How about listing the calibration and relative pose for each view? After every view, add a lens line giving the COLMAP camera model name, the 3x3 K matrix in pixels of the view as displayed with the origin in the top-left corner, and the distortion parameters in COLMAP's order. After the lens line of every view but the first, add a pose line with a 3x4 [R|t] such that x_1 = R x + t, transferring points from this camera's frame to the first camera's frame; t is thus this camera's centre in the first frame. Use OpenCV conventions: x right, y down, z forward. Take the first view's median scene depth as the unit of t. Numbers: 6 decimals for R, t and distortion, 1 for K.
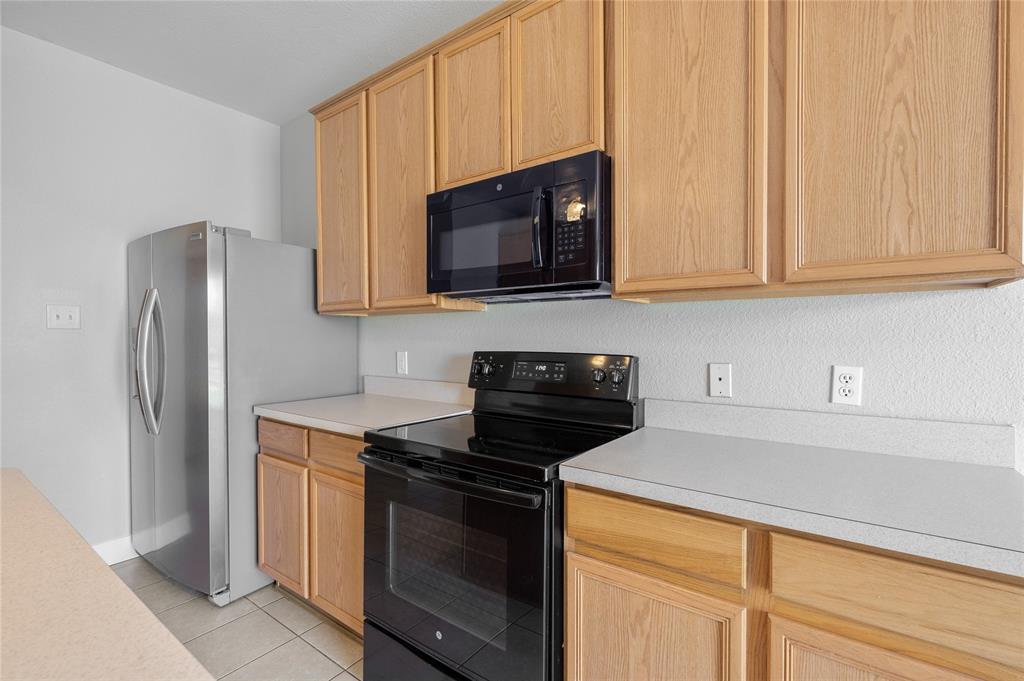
lens RADIAL K [[454.6, 0, 512.0], [0, 454.6, 340.5], [0, 0, 1]] dist [-0.000197, 0.000002]
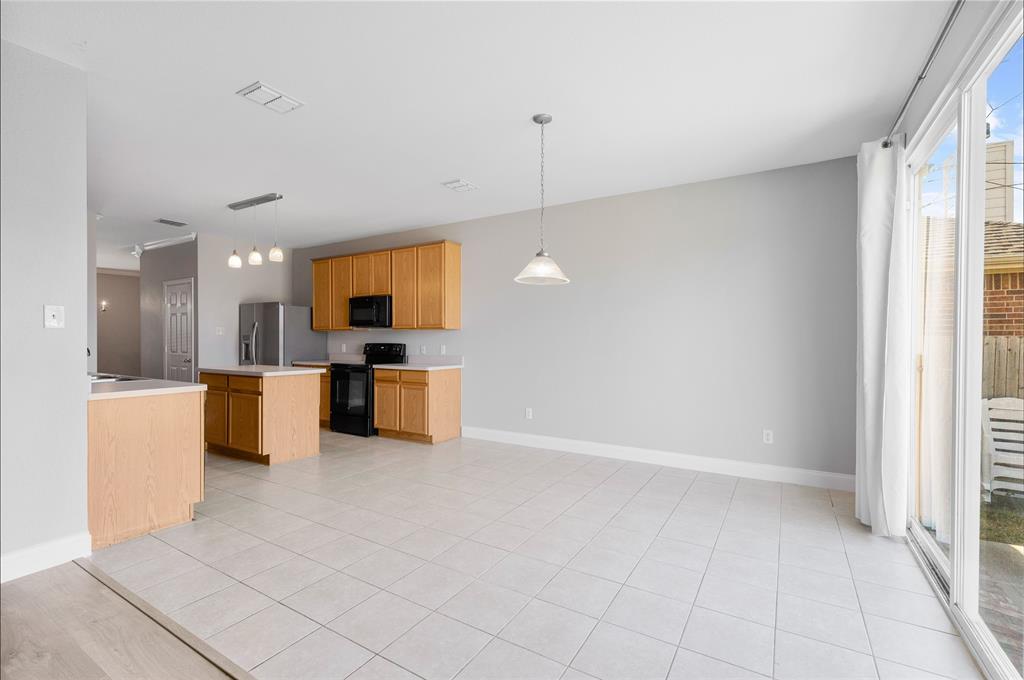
lens RADIAL K [[454.6, 0, 512.0], [0, 454.6, 340.0], [0, 0, 1]] dist [-0.000197, 0.000002]
pose [[0.996045, 0.004058, 0.088755, 0.710994], [-0.003133, 0.999939, -0.010560, 0.033855], [-0.088793, 0.010240, 0.995997, -2.452594]]
